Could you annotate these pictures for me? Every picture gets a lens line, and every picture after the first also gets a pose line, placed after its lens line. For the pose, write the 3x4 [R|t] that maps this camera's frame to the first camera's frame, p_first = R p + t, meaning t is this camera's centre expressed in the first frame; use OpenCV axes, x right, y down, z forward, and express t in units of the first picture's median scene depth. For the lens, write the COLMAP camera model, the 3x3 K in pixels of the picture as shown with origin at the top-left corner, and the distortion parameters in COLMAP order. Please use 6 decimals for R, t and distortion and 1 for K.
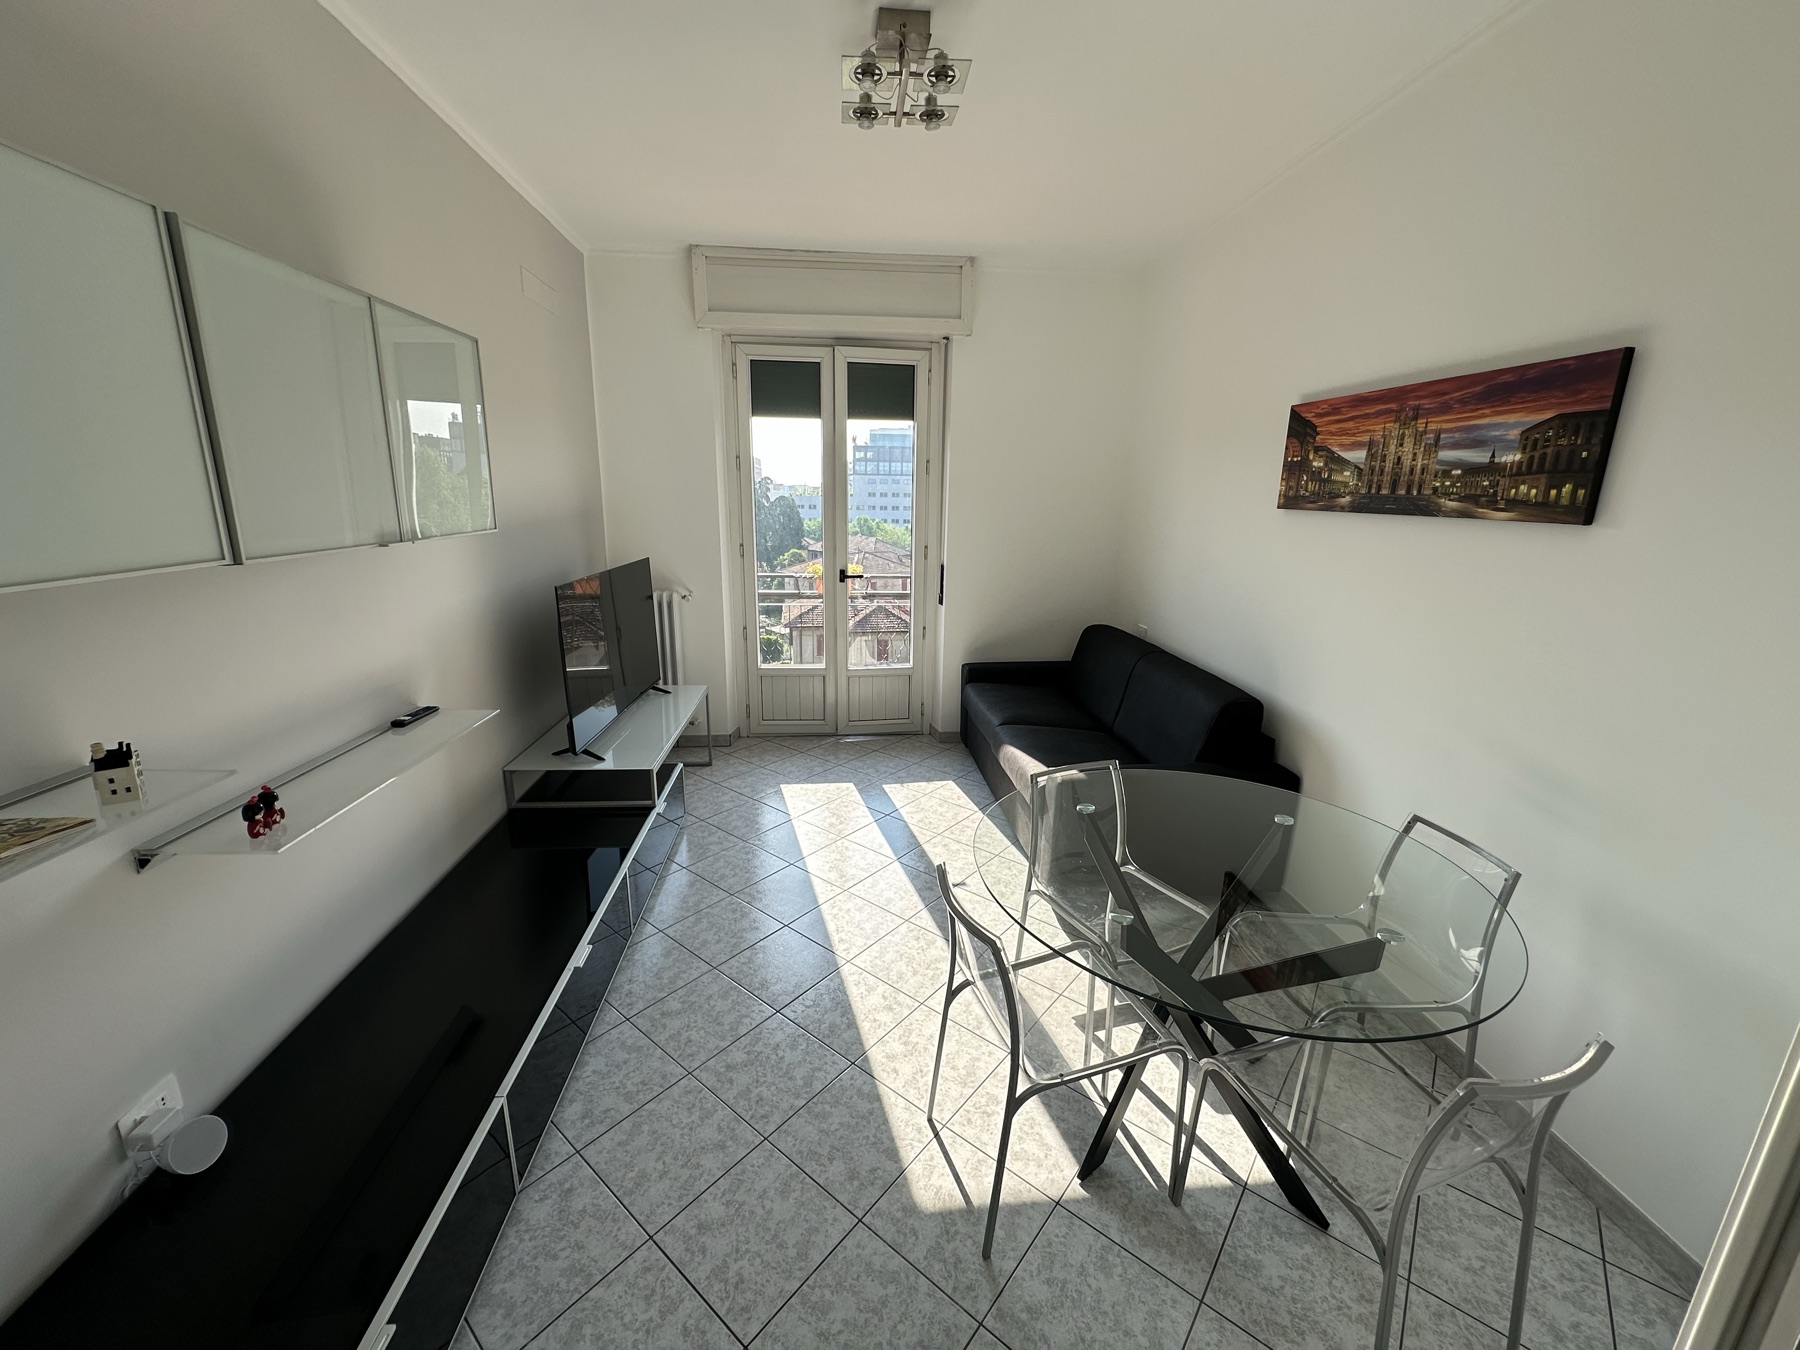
lens RADIAL K [[729.1, 0, 884.8], [0, 729.1, 674.6], [0, 0, 1]] dist [-0.002833, 0.000125]
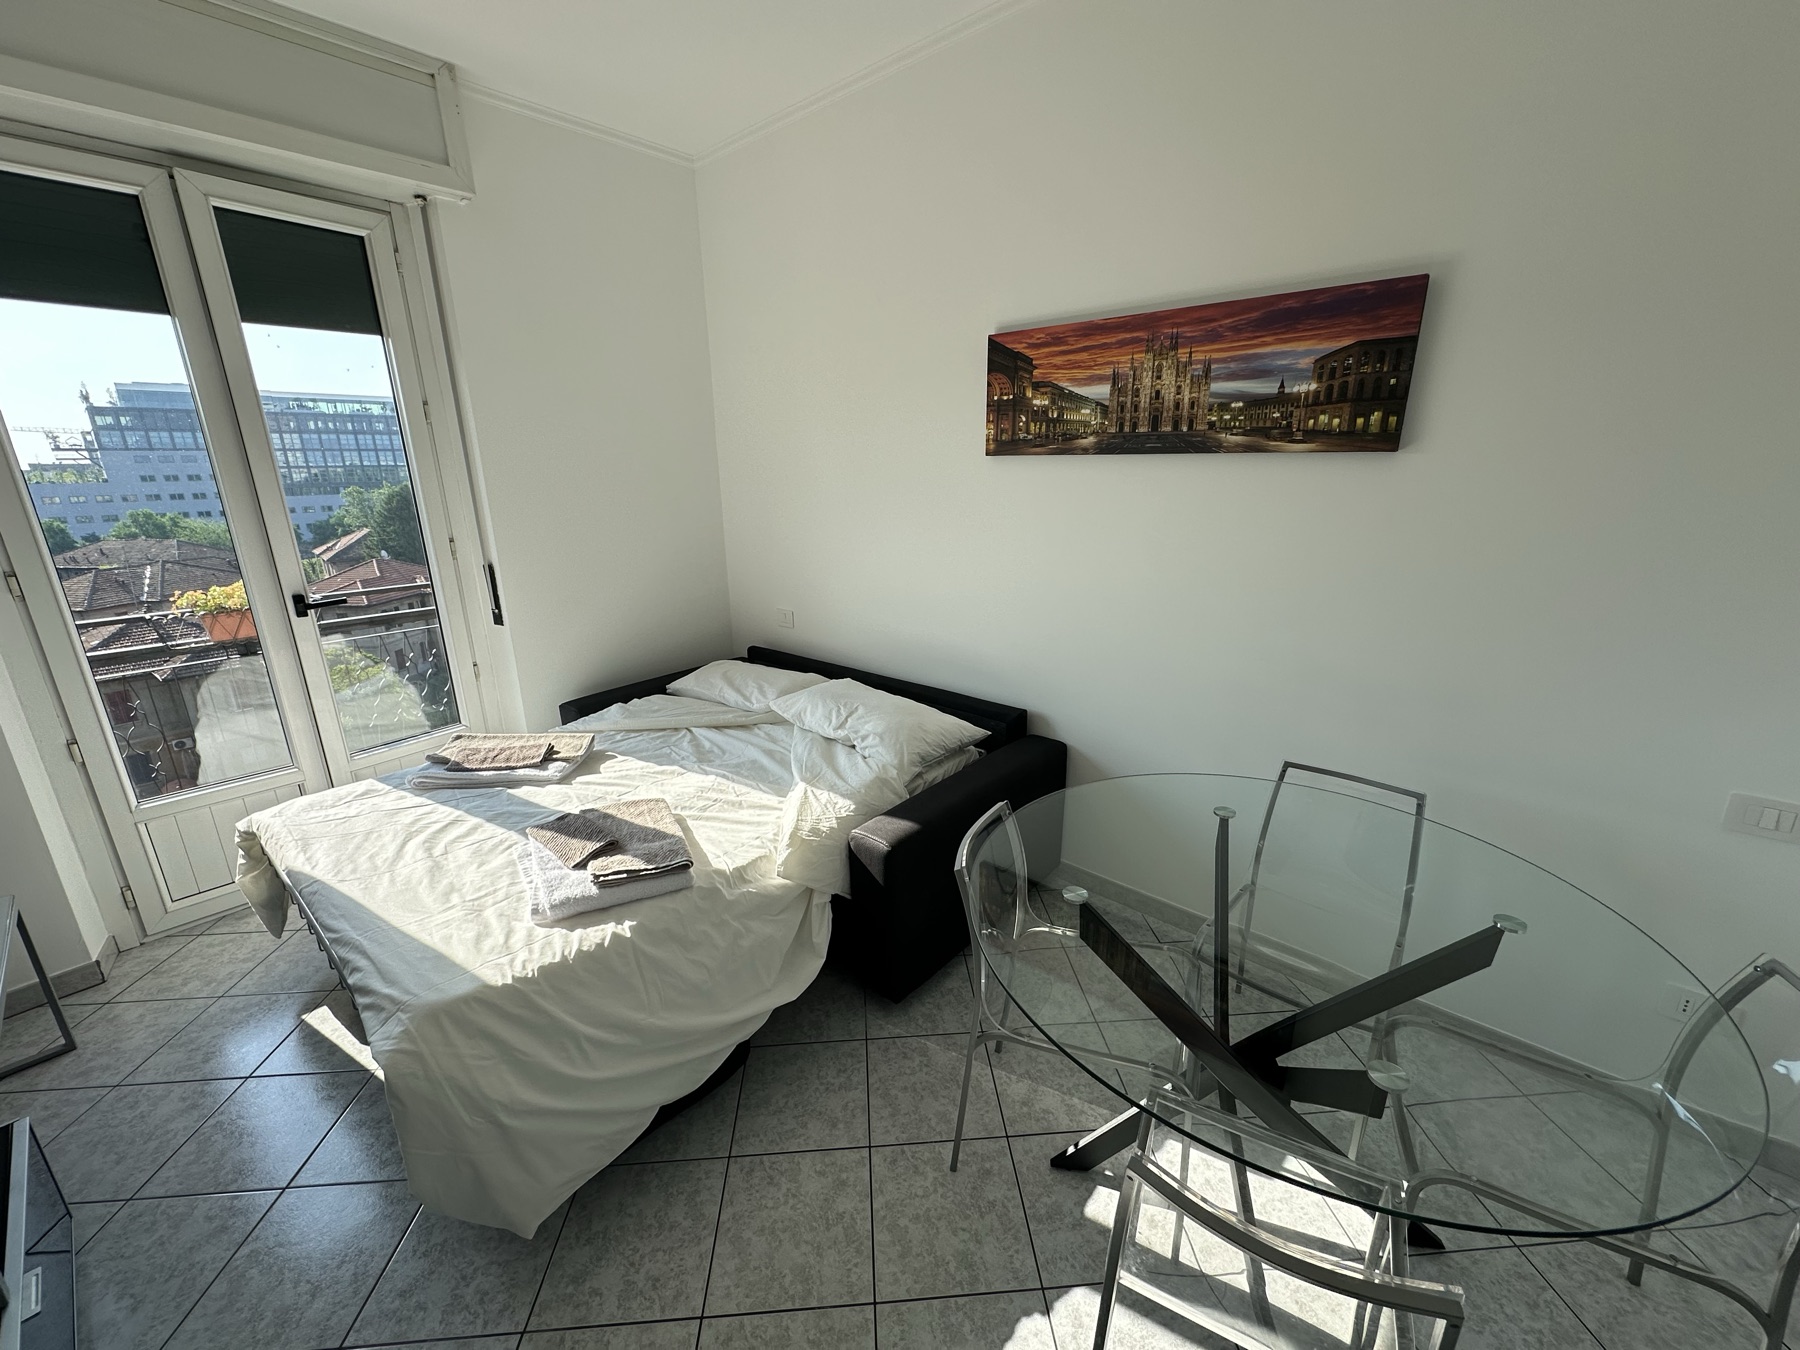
lens RADIAL K [[729.1, 0, 908.2], [0, 729.1, 674.8], [0, 0, 1]] dist [-0.002833, 0.000125]
pose [[0.713536, -0.219853, 0.665230, -0.214151], [0.194494, 0.974328, 0.113390, -0.109473], [-0.673081, 0.048476, 0.737978, 0.529028]]
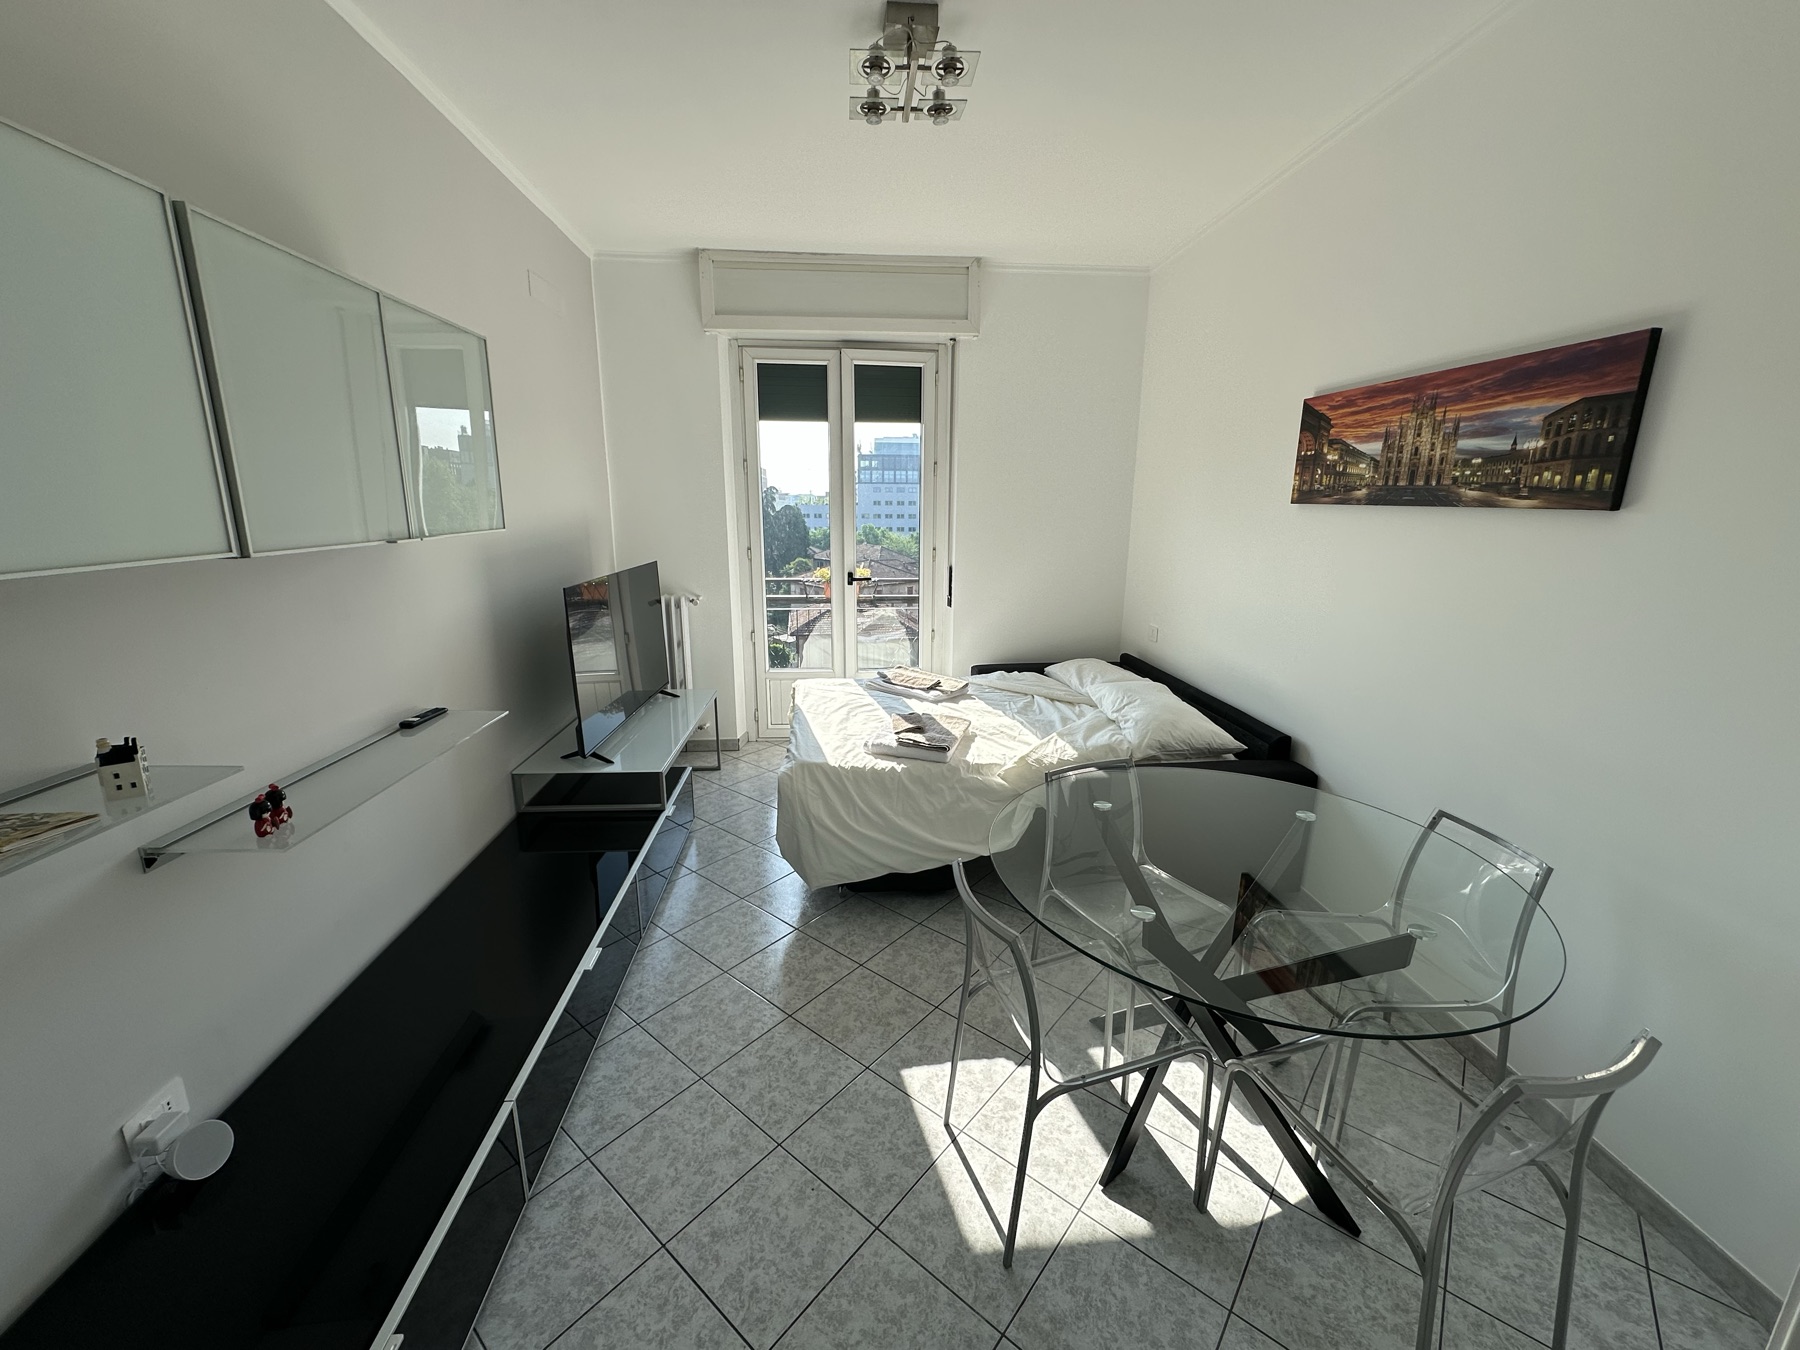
lens RADIAL K [[729.1, 0, 884.9], [0, 729.1, 674.6], [0, 0, 1]] dist [-0.002833, 0.000125]
pose [[0.999936, -0.007382, -0.008589, -0.006971], [0.007286, 0.999912, -0.011129, 0.013926], [0.008670, 0.011066, 0.999901, 0.011645]]
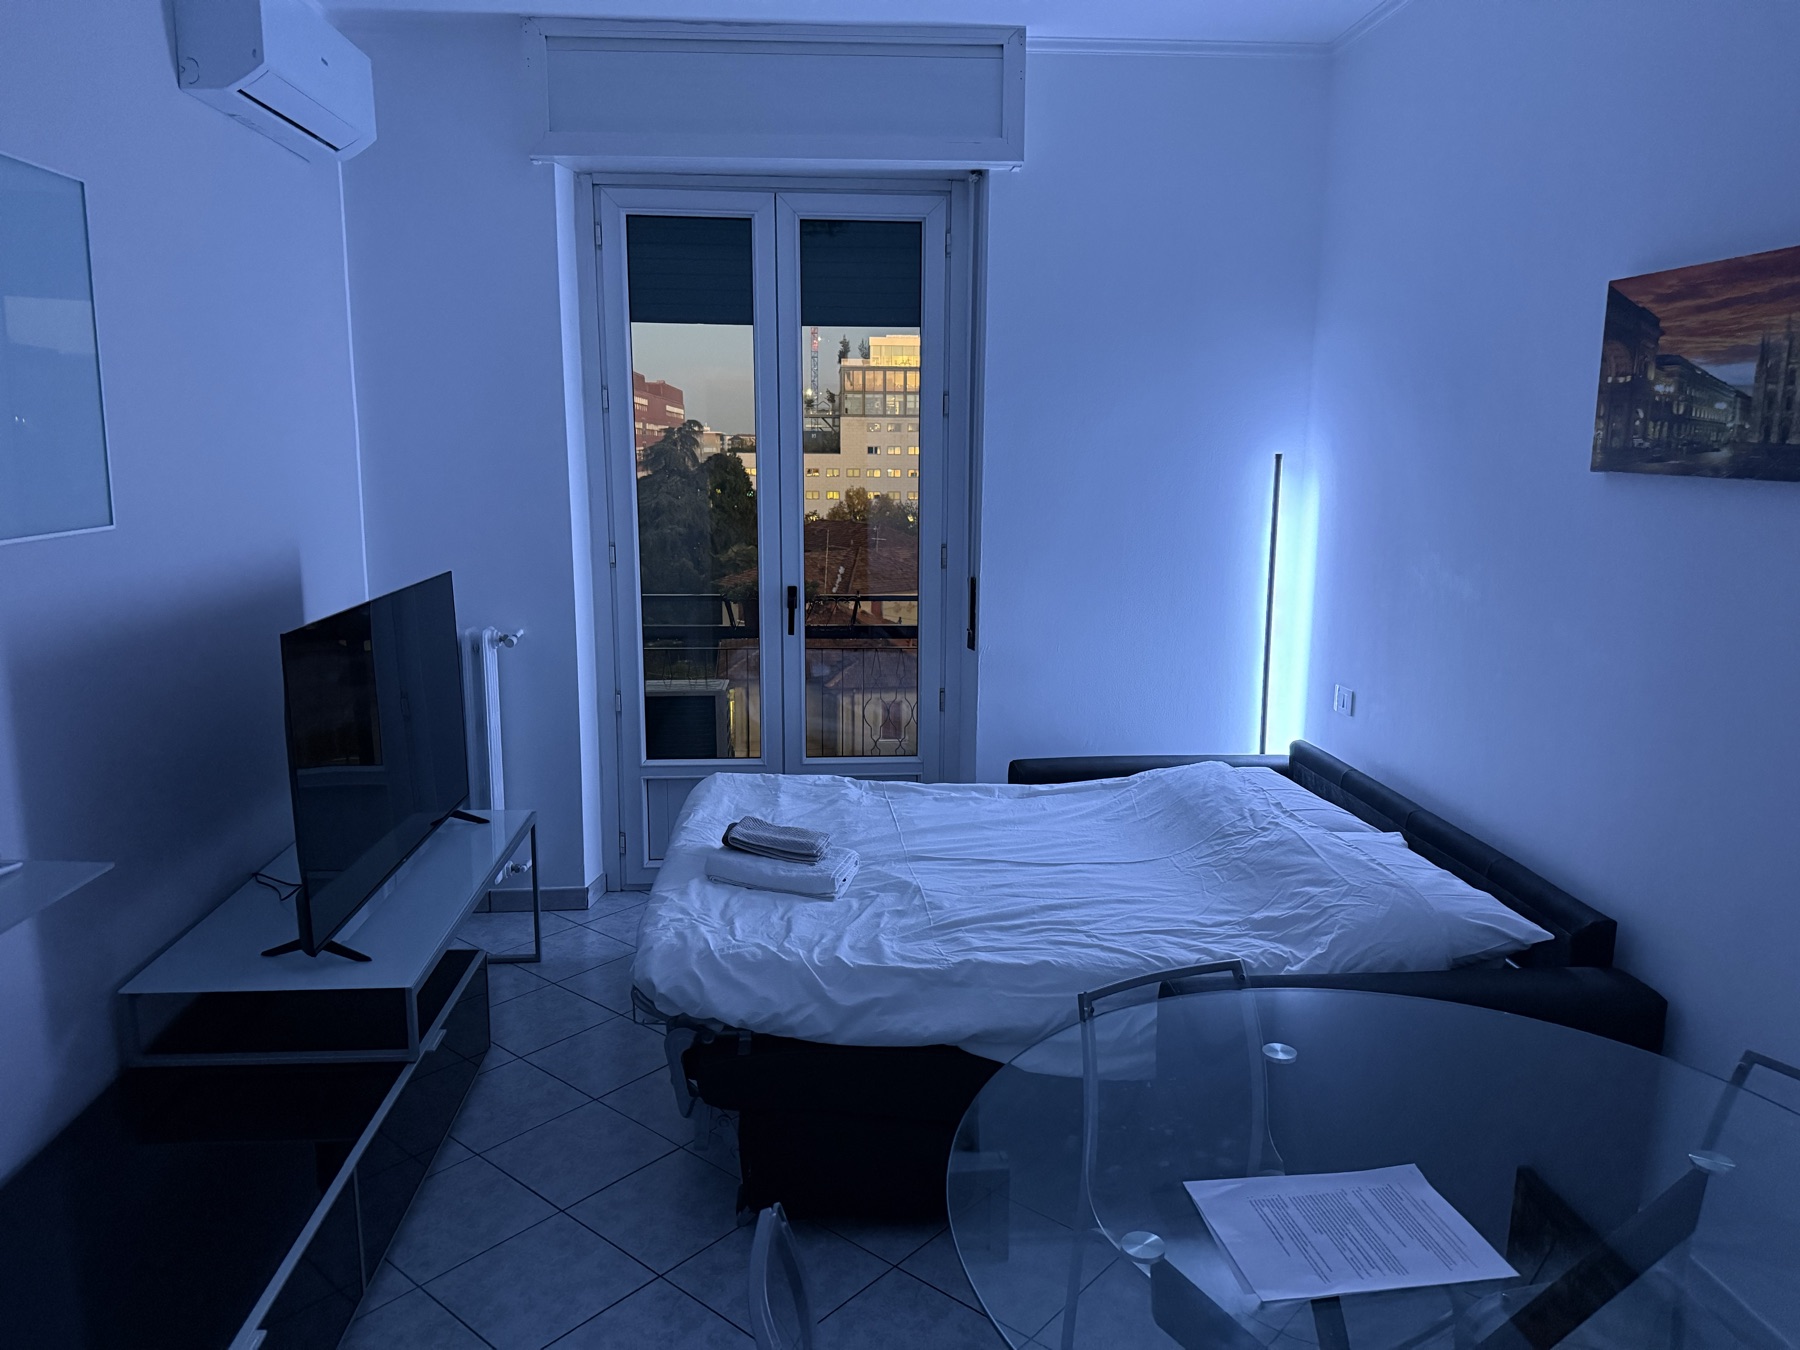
lens RADIAL K [[1286.6, 0, 900.5], [0, 1286.6, 682.0], [0, 0, 1]] dist [0.056631, -0.053454]
pose [[0.999921, -0.012164, -0.003271, 0.044021], [0.011936, 0.997972, -0.062531, -0.026492], [0.004025, 0.062487, 0.998038, 0.071760]]
